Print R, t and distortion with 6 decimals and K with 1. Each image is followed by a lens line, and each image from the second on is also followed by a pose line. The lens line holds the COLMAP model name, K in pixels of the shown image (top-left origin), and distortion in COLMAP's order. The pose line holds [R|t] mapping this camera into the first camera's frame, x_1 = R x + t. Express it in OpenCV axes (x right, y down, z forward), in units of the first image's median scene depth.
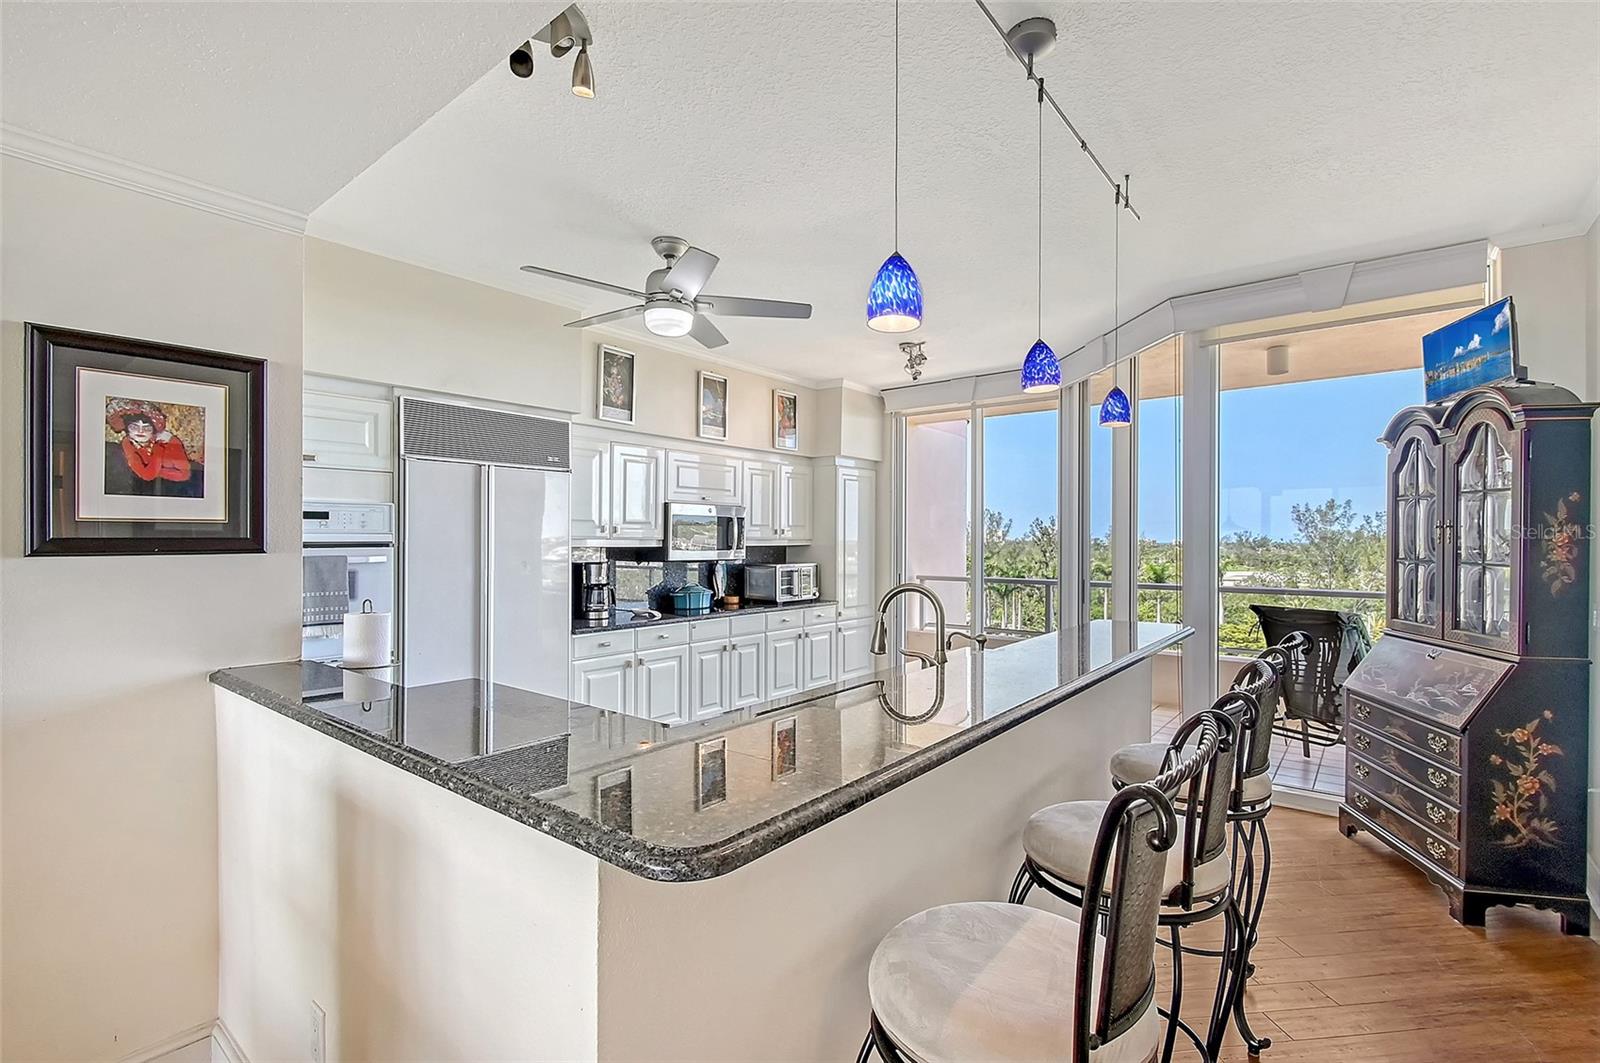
lens RADIAL K [[721.1, 0, 821.5], [0, 721.1, 542.6], [0, 0, 1]] dist [-0.002435, -0.000382]
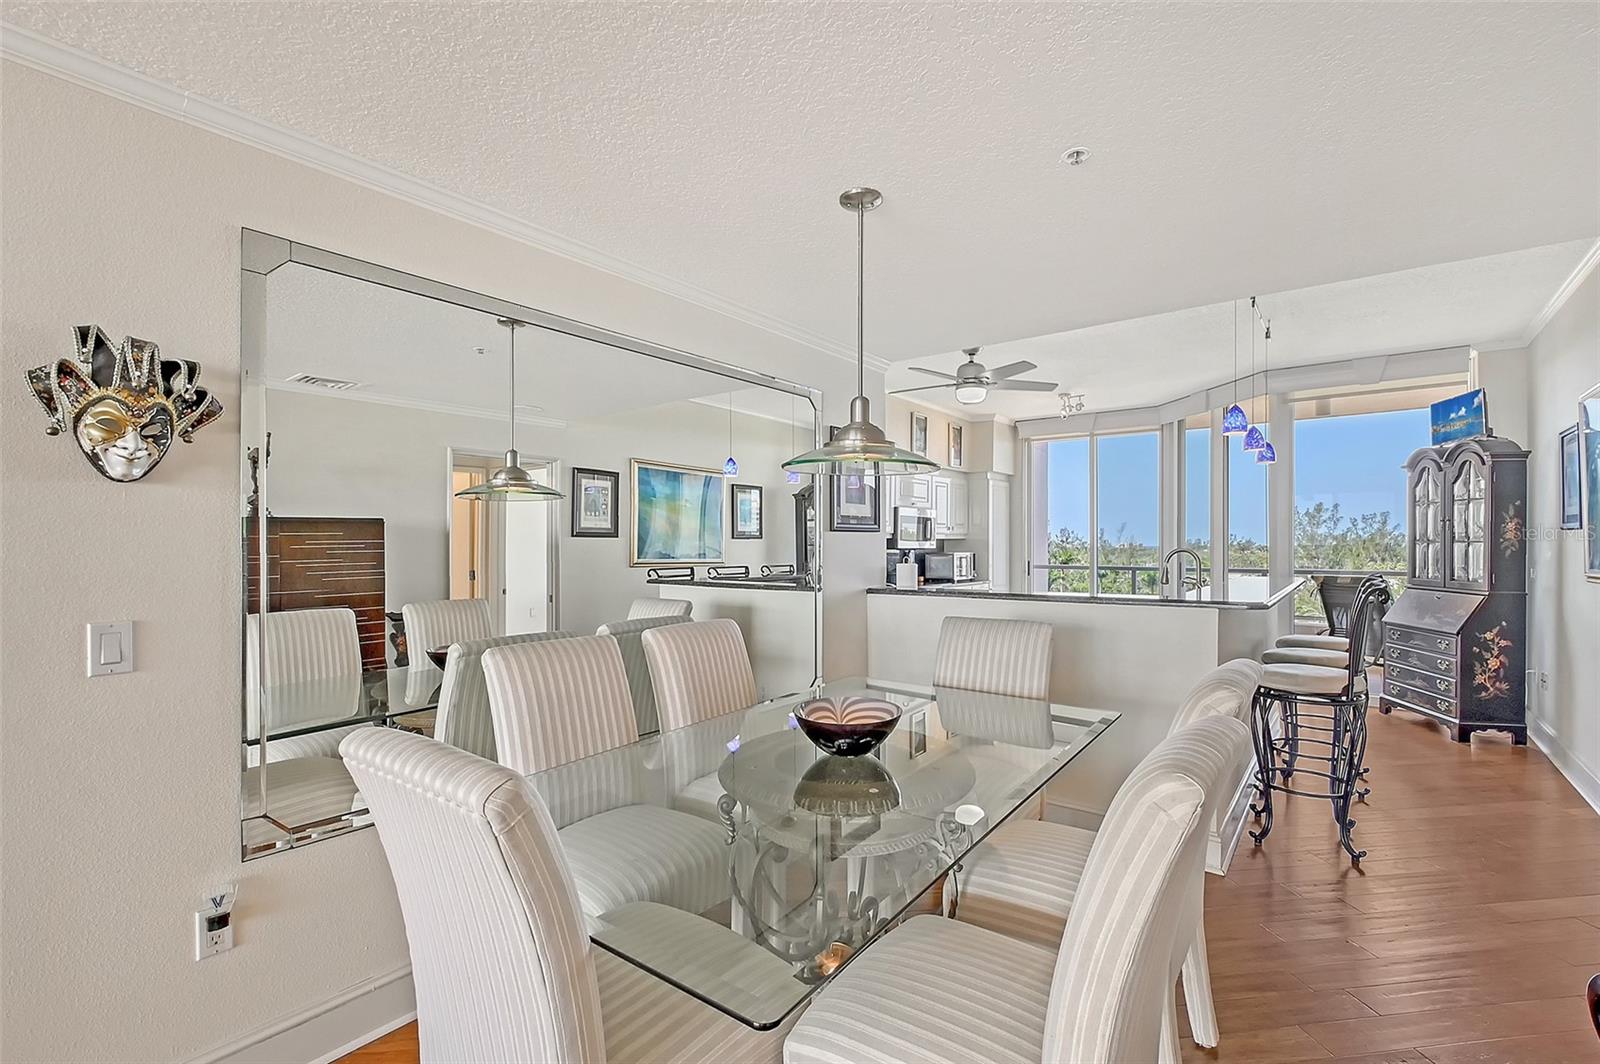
lens RADIAL K [[728.6, 0, 822.9], [0, 728.6, 545.1], [0, 0, 1]] dist [-0.000920, -0.000582]
pose [[0.999753, -0.002175, 0.022135, -0.406744], [0.002224, 0.999995, -0.002187, 0.023224], [-0.022130, 0.002236, 0.999753, -0.433955]]
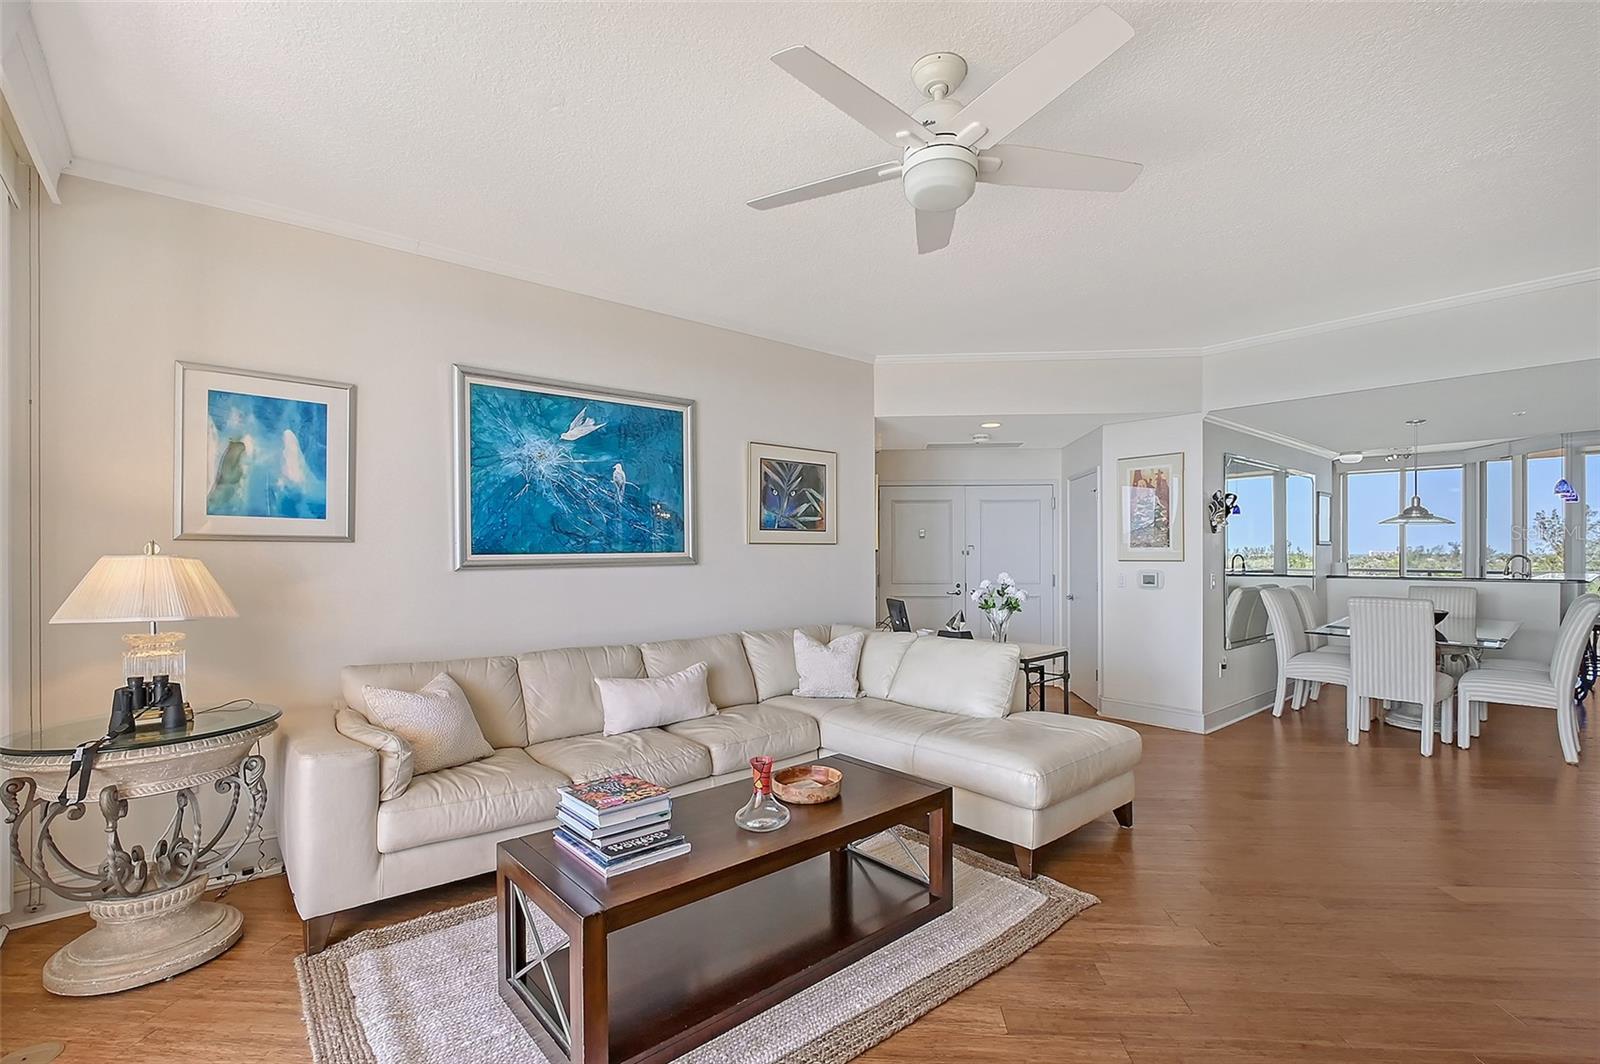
lens RADIAL K [[728.6, 0, 822.9], [0, 728.6, 545.1], [0, 0, 1]] dist [-0.000920, -0.000582]
pose [[0.982469, -0.004156, -0.186378, -1.125188], [0.001850, 0.999920, -0.012545, 0.023592], [0.186415, 0.011980, 0.982398, -1.366372]]
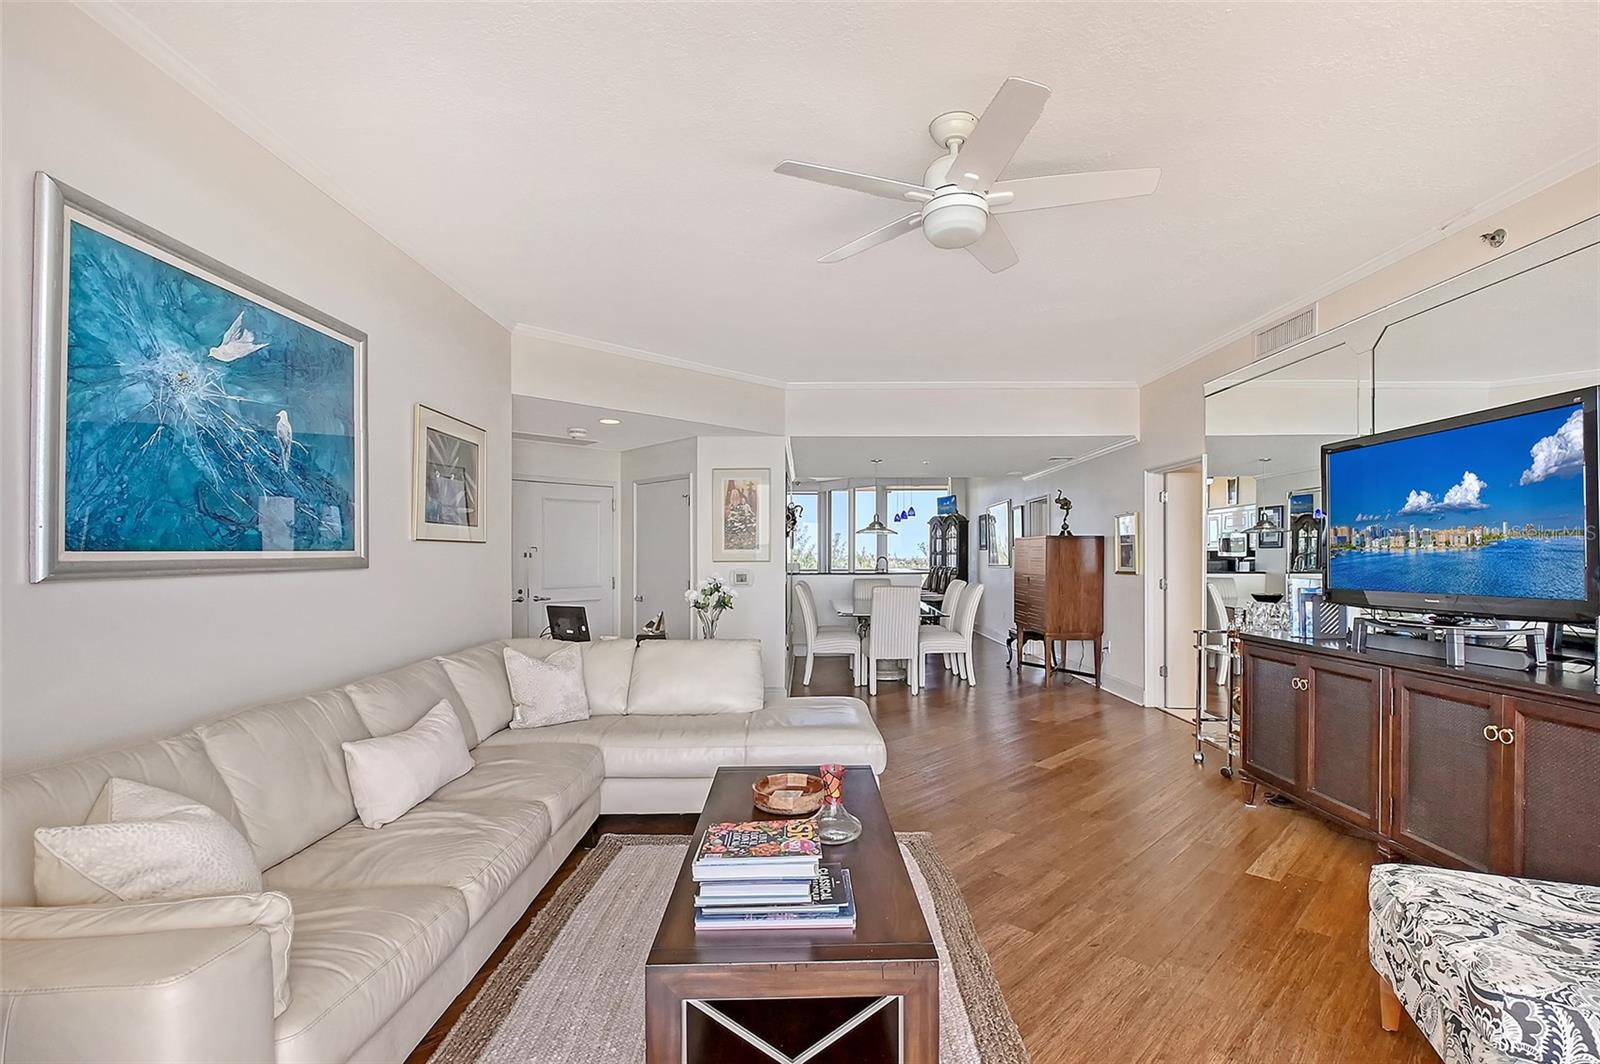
lens RADIAL K [[740.0, 0, 823.7], [0, 740.0, 542.5], [0, 0, 1]] dist [-0.008860, -0.000353]
pose [[0.776939, 0.007863, 0.629527, -1.562994], [0.006784, 0.999759, -0.020860, 0.030145], [-0.629540, 0.020478, 0.776698, -1.249950]]
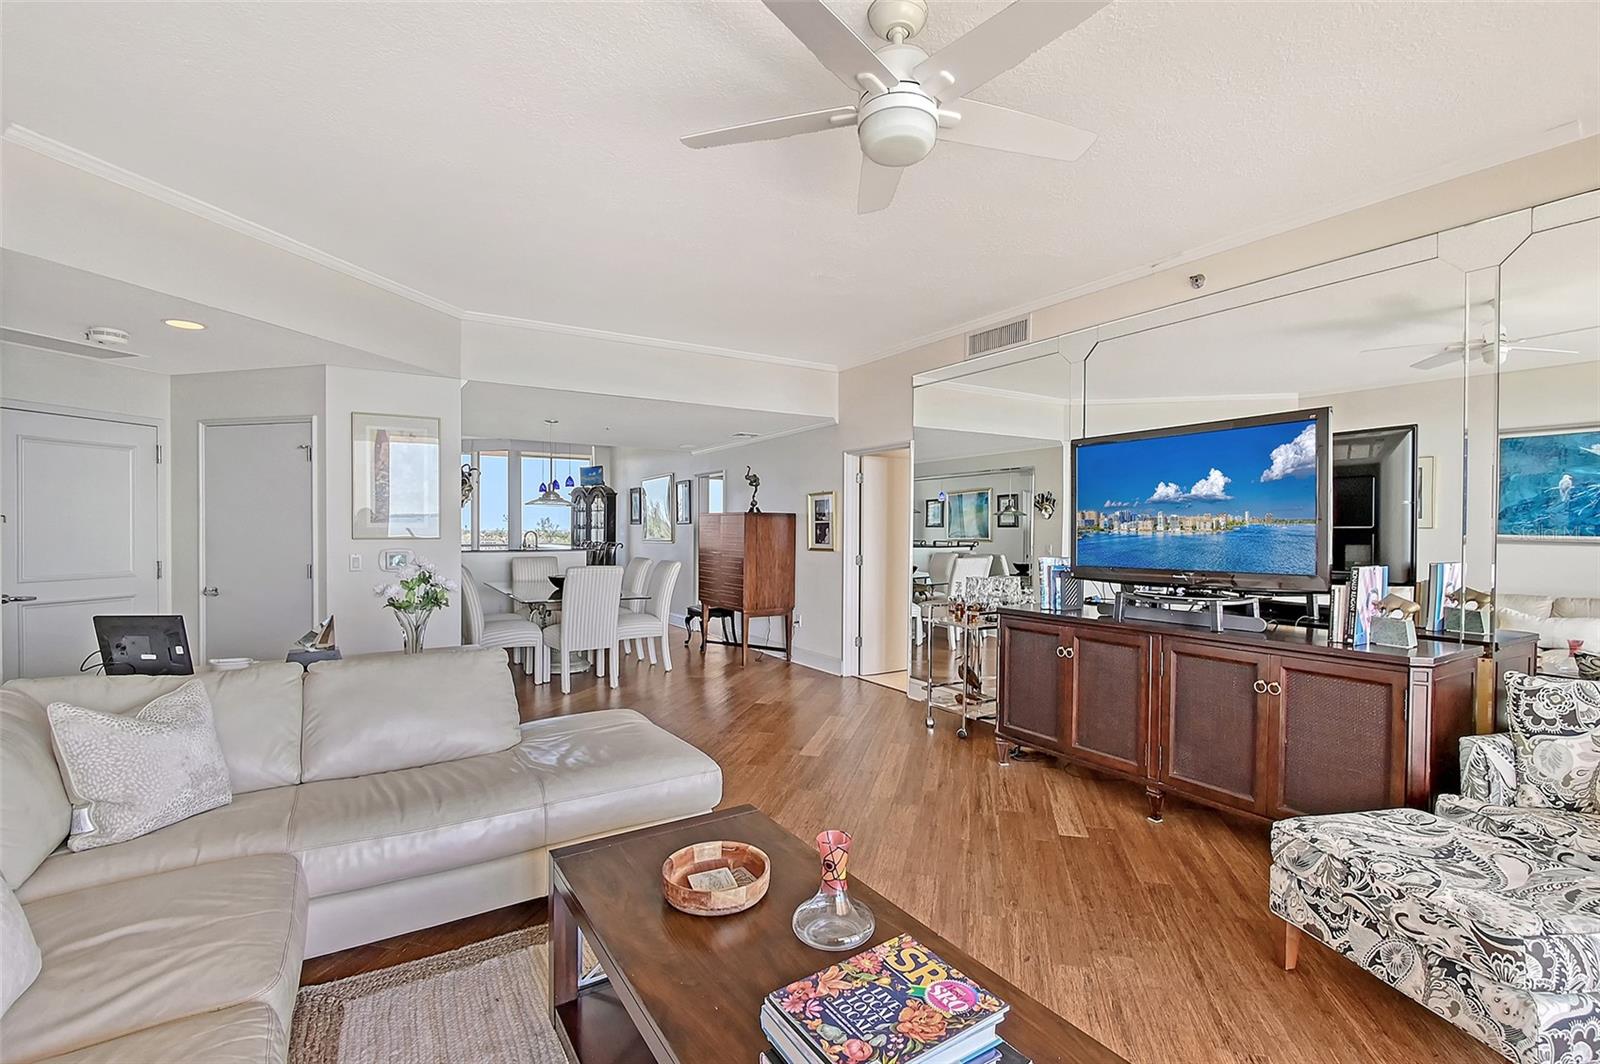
lens RADIAL K [[718.1, 0, 823.3], [0, 718.1, 532.3], [0, 0, 1]] dist [-0.003251, -0.001549]
pose [[0.331232, -0.004175, 0.943540, -1.570901], [0.000425, 0.999991, 0.004276, 0.022806], [-0.943549, -0.001015, 0.331230, -0.986725]]
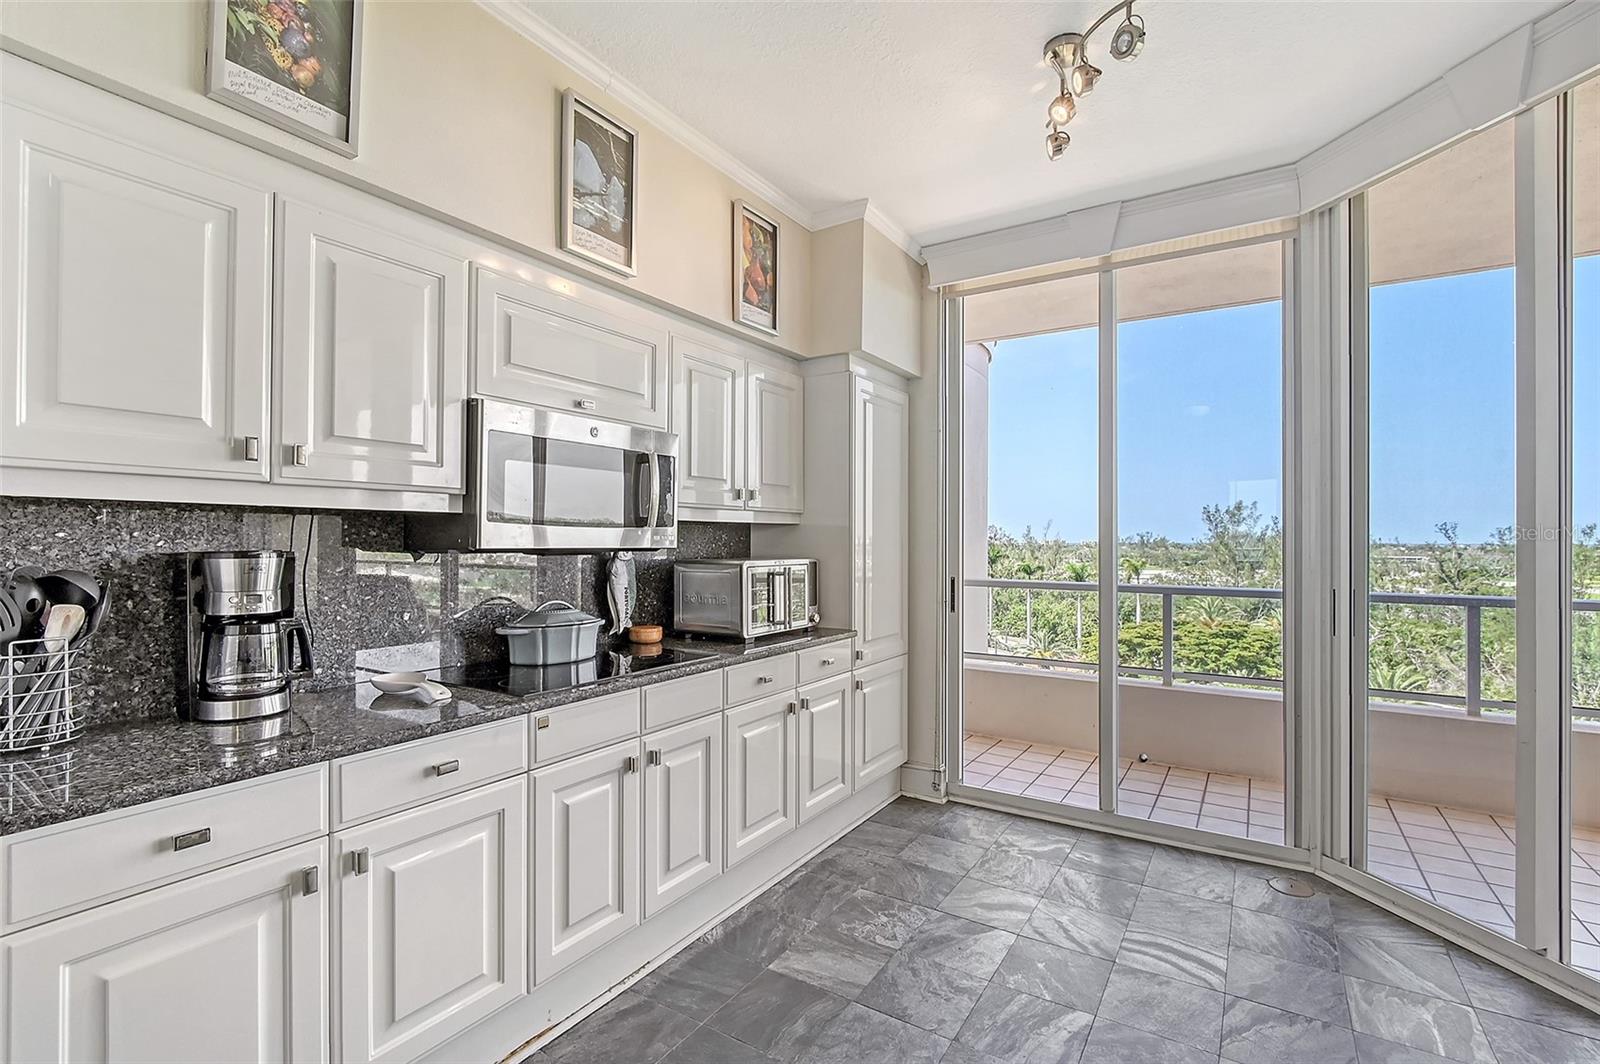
lens RADIAL K [[711.8, 0, 824.5], [0, 711.8, 537.0], [0, 0, 1]] dist [-0.002430, -0.000726]
pose [[0.993782, 0.001220, 0.111333, -0.073510], [-0.000260, 0.999963, -0.008635, 0.023212], [-0.111339, 0.008553, 0.993746, 0.632365]]
